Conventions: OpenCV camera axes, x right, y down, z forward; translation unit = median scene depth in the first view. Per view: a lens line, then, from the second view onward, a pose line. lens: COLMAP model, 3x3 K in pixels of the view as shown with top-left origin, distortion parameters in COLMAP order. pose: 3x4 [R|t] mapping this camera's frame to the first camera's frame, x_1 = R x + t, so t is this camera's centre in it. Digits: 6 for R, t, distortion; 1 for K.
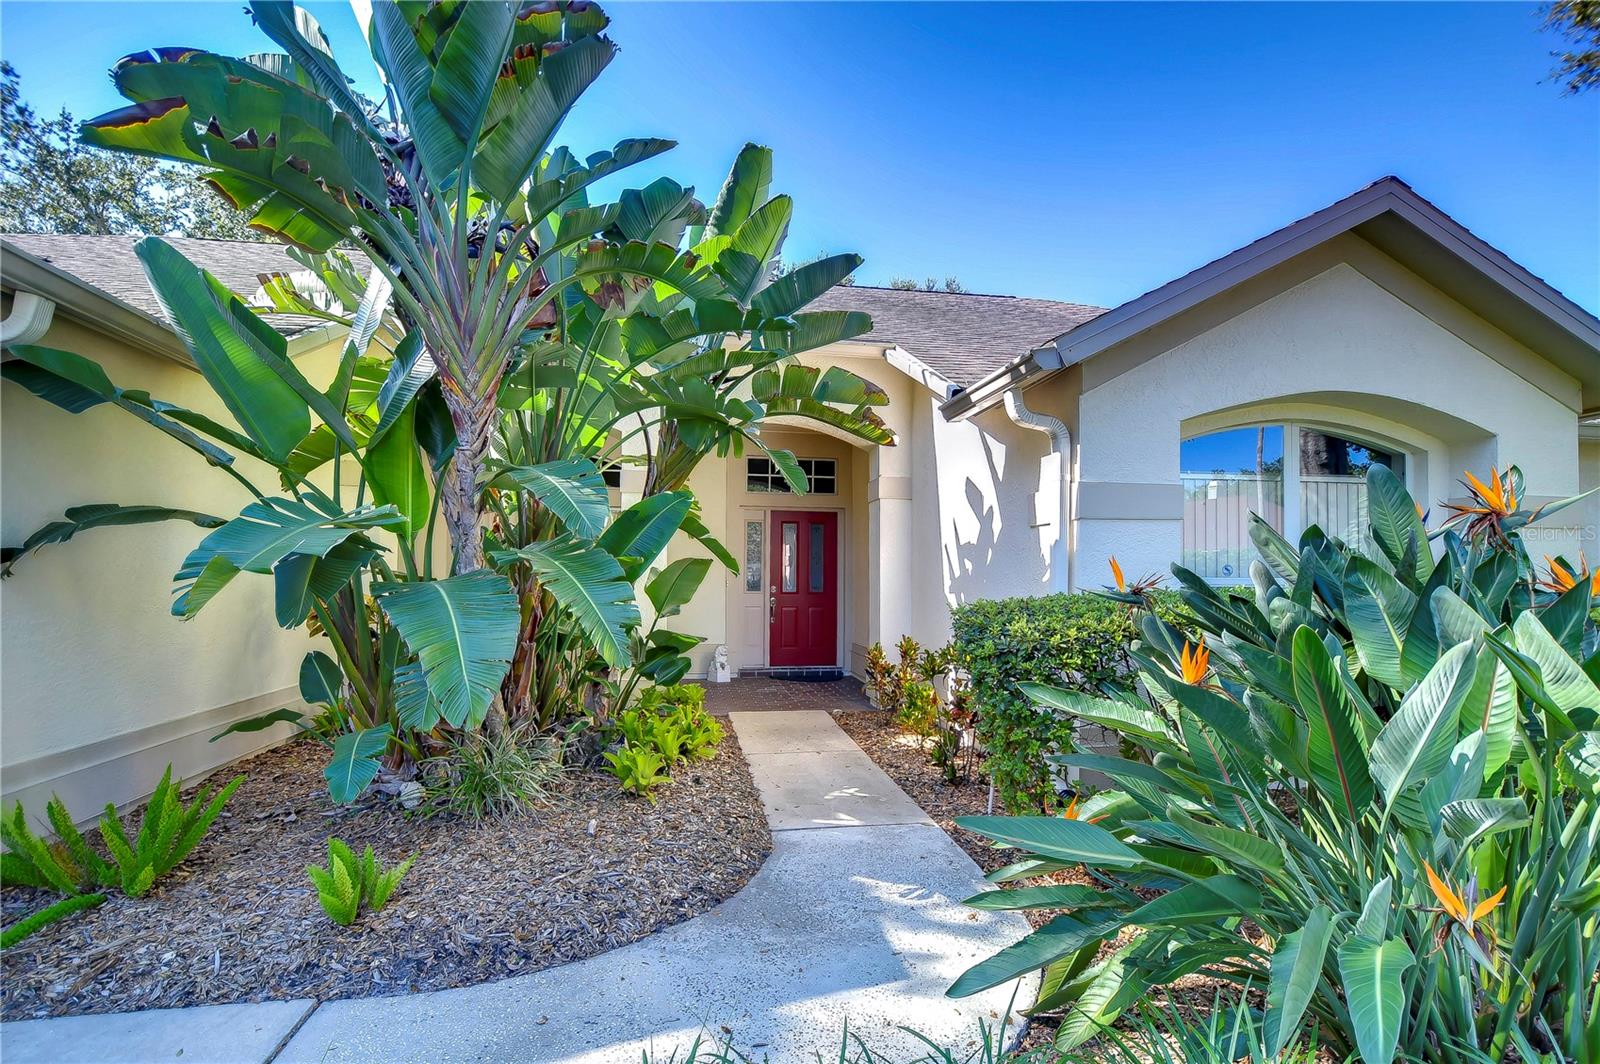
lens RADIAL K [[739.7, 0, 791.0], [0, 739.7, 555.7], [0, 0, 1]] dist [-0.001211, -0.000662]
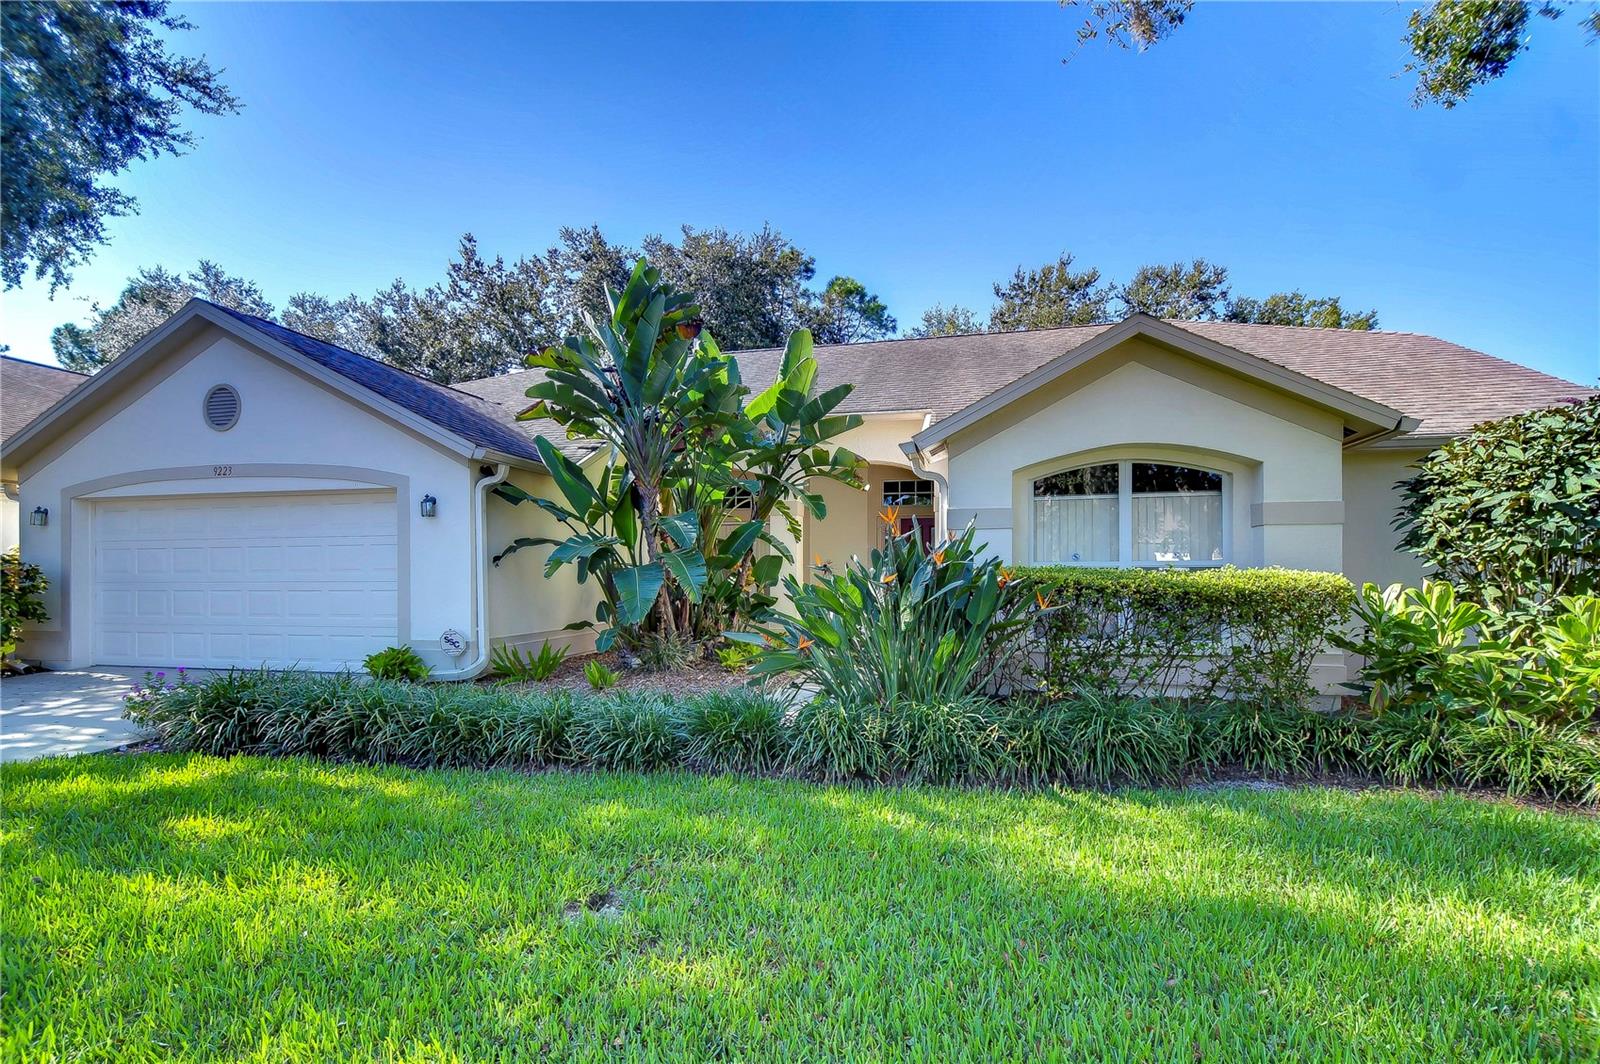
lens RADIAL K [[696.7, 0, 798.1], [0, 696.7, 563.5], [0, 0, 1]] dist [0.002386, -0.000204]
pose [[0.928228, -0.010896, -0.371851, 0.591346], [0.018325, 0.999697, 0.016449, -0.001816], [0.371559, -0.022082, 0.928147, -0.625730]]
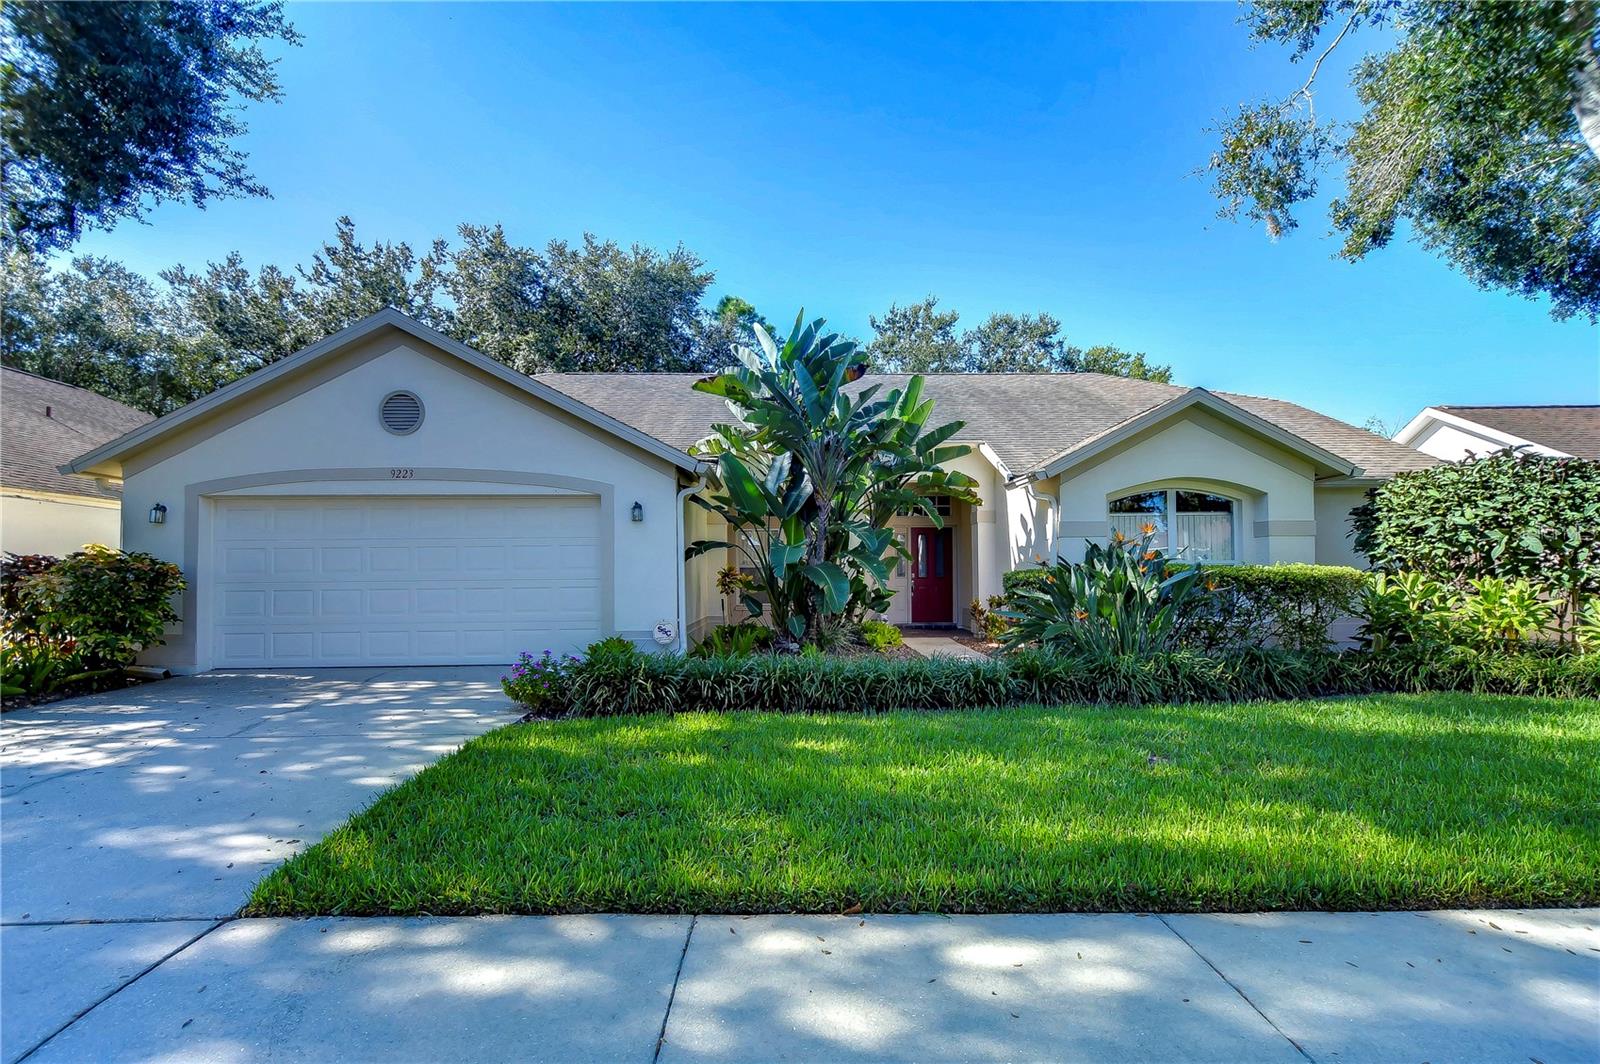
lens RADIAL K [[680.8, 0, 802.1], [0, 680.8, 558.9], [0, 0, 1]] dist [0.001445, 0.000262]
pose [[0.989636, -0.014868, -0.142824, -0.109302], [0.015542, 0.999873, 0.003605, 0.000335], [0.142752, -0.005787, 0.989742, -1.142119]]
